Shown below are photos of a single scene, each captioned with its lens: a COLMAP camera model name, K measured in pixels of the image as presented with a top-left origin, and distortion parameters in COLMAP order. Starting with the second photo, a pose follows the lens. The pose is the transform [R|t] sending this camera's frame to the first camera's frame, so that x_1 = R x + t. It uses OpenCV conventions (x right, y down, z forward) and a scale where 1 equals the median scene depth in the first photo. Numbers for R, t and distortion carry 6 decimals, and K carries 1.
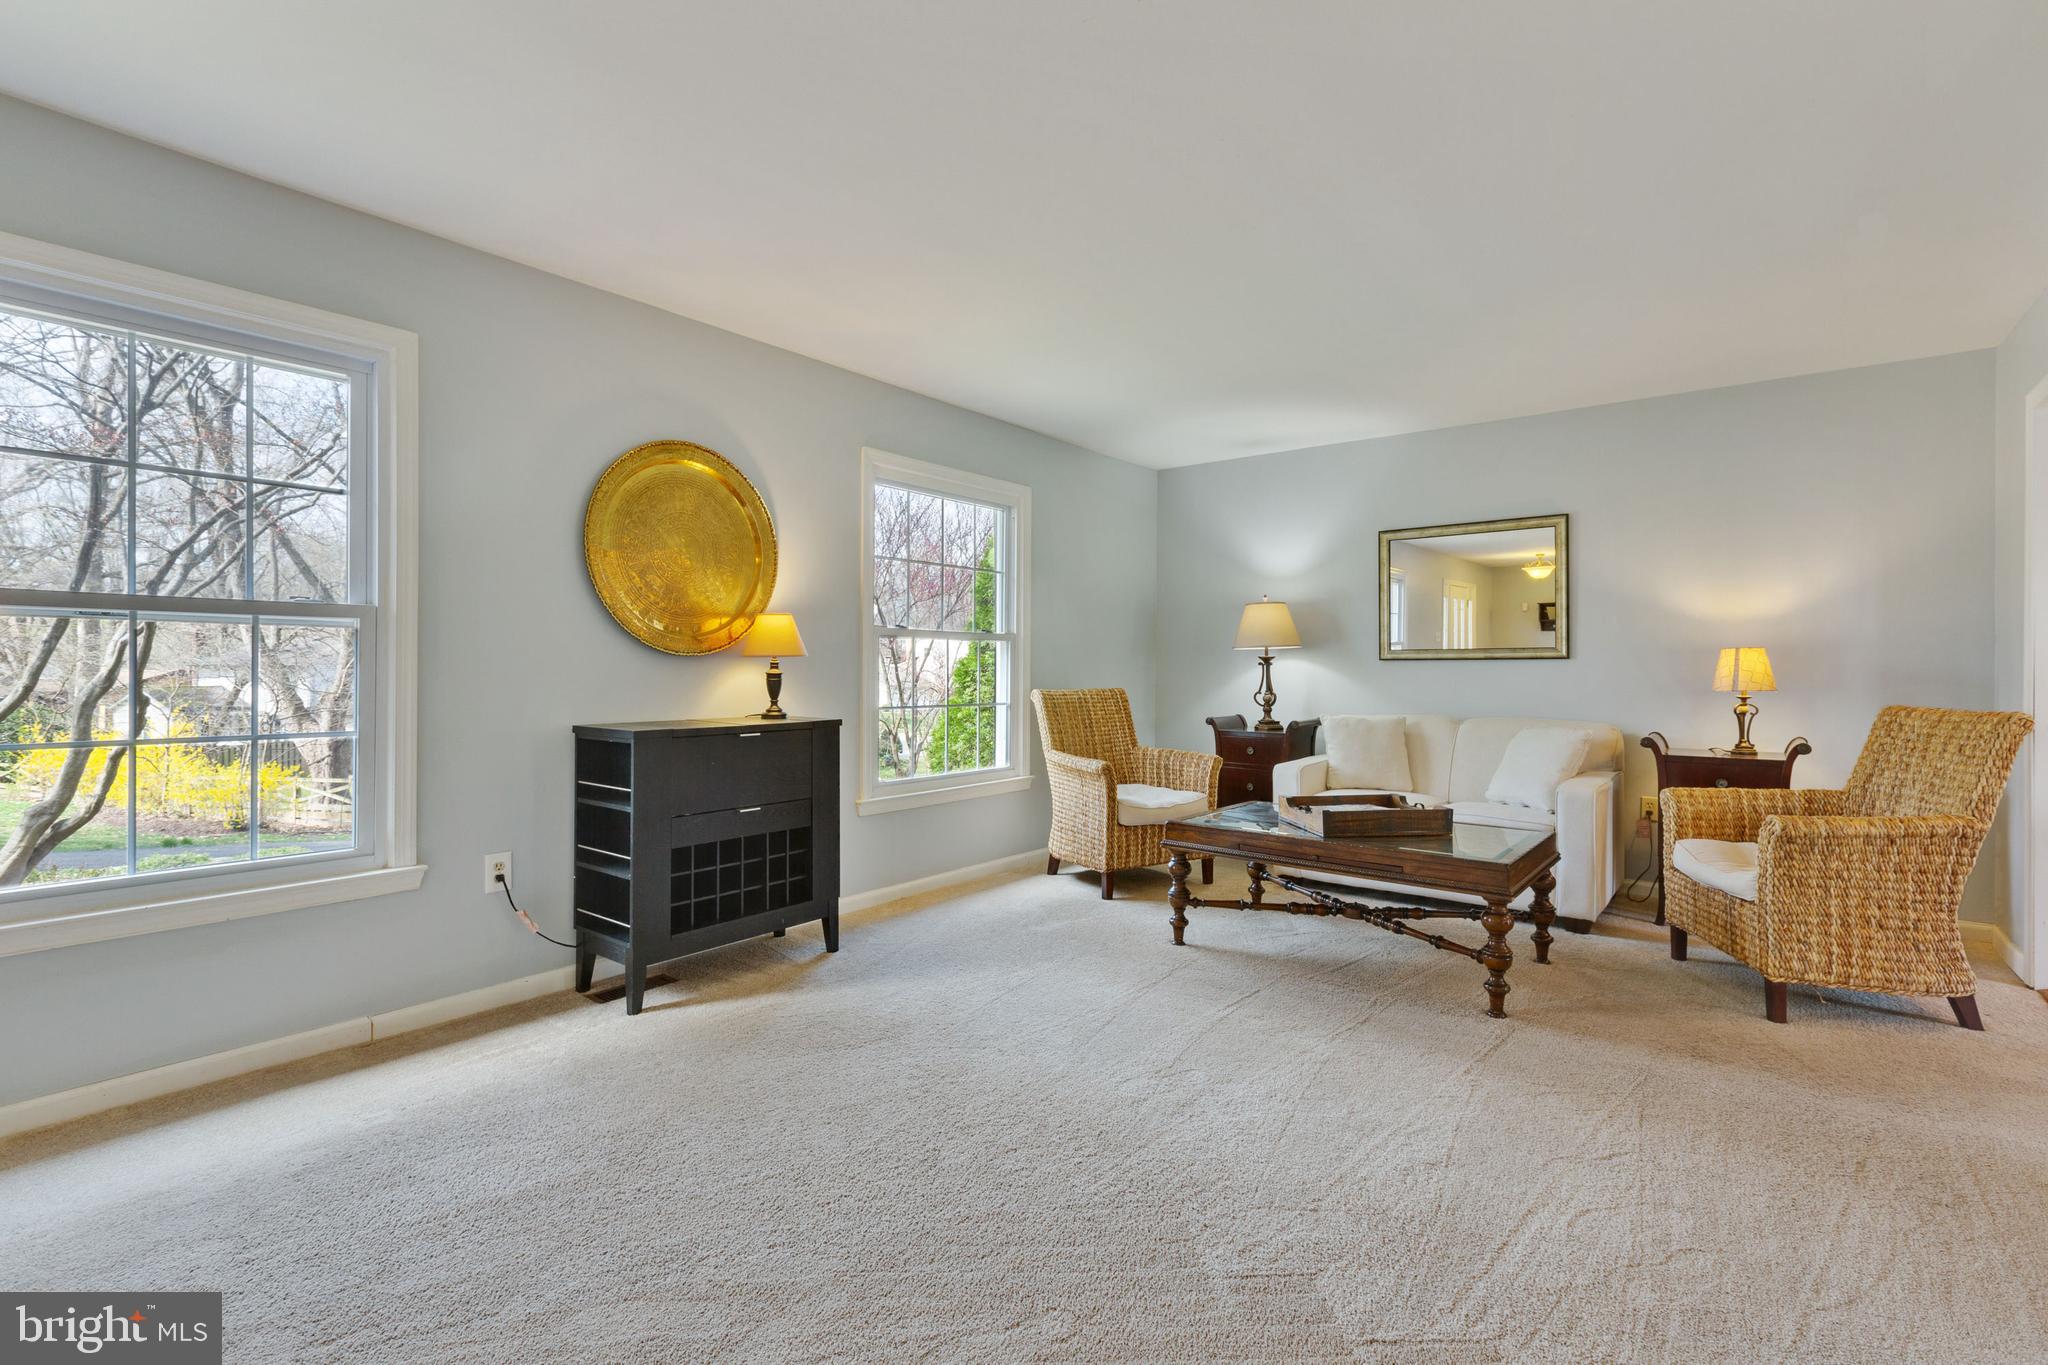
lens RADIAL K [[924.0, 0, 1017.5], [0, 924.0, 676.0], [0, 0, 1]] dist [-0.002397, -0.000662]
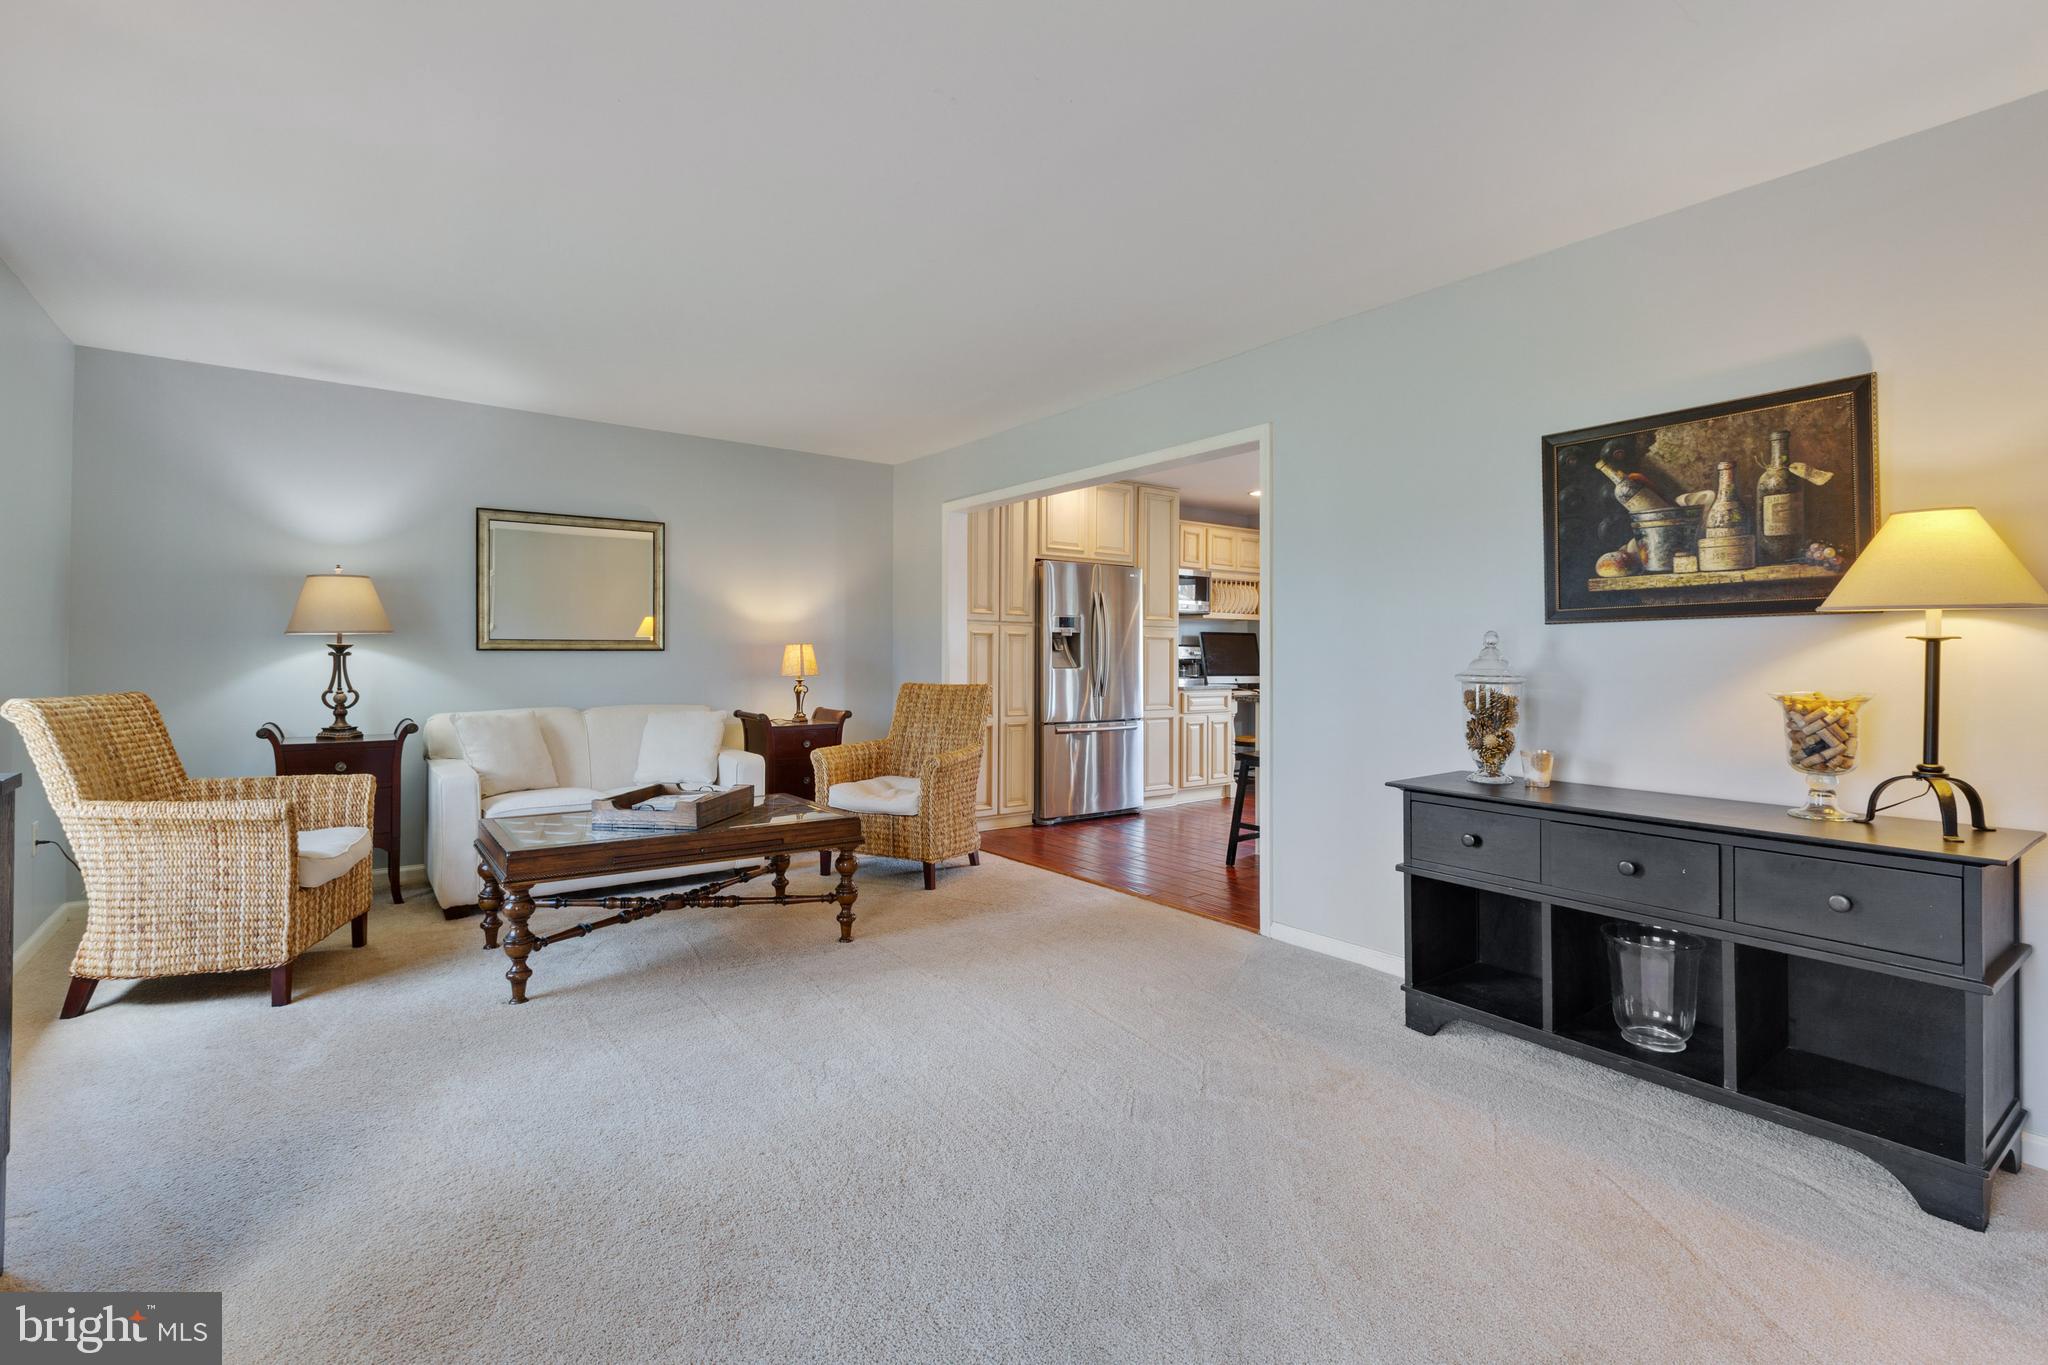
lens RADIAL K [[924.0, 0, 1017.5], [0, 924.0, 676.0], [0, 0, 1]] dist [-0.002397, -0.000662]
pose [[0.250557, -0.021538, 0.967862, -0.419206], [0.006413, 0.999767, 0.020588, -0.008568], [-0.968081, 0.001048, 0.250637, 0.314157]]
